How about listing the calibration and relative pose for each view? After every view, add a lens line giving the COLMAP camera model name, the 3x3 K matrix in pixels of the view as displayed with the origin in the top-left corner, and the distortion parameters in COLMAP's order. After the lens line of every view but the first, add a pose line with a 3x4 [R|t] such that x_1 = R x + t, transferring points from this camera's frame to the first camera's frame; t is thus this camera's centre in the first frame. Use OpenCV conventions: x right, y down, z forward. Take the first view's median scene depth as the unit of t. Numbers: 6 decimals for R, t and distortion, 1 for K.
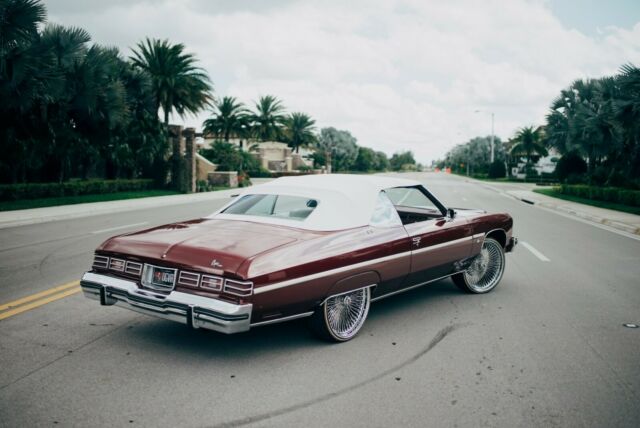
lens RADIAL K [[661.9, 0, 315.4], [0, 661.9, 204.9], [0, 0, 1]] dist [-0.093890, 0.024074]
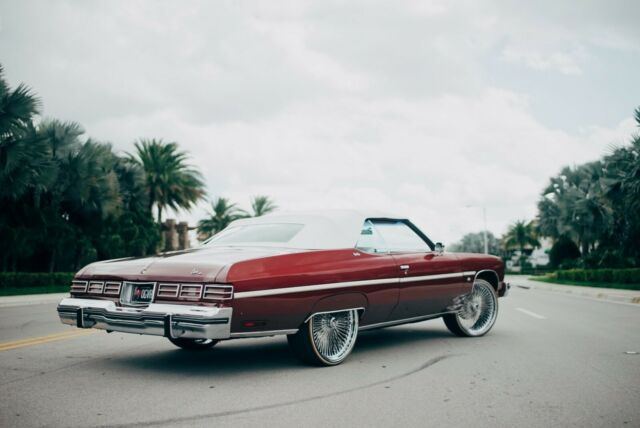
lens RADIAL K [[661.9, 0, 315.4], [0, 661.9, 204.9], [0, 0, 1]] dist [-0.093890, 0.024074]
pose [[0.999761, -0.019680, 0.009507, 0.003073], [0.020929, 0.987399, -0.156861, 0.025833], [-0.006300, 0.157023, 0.987575, 0.004320]]
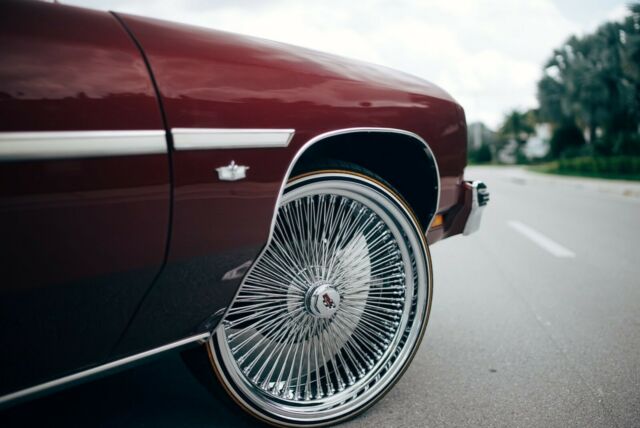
lens RADIAL K [[661.9, 0, 315.4], [0, 661.9, 204.9], [0, 0, 1]] dist [-0.093890, 0.024074]
pose [[0.998976, -0.043308, 0.013114, 0.072214], [0.043316, 0.999061, -0.000326, 0.017575], [-0.013088, 0.000894, 0.999914, 0.225958]]
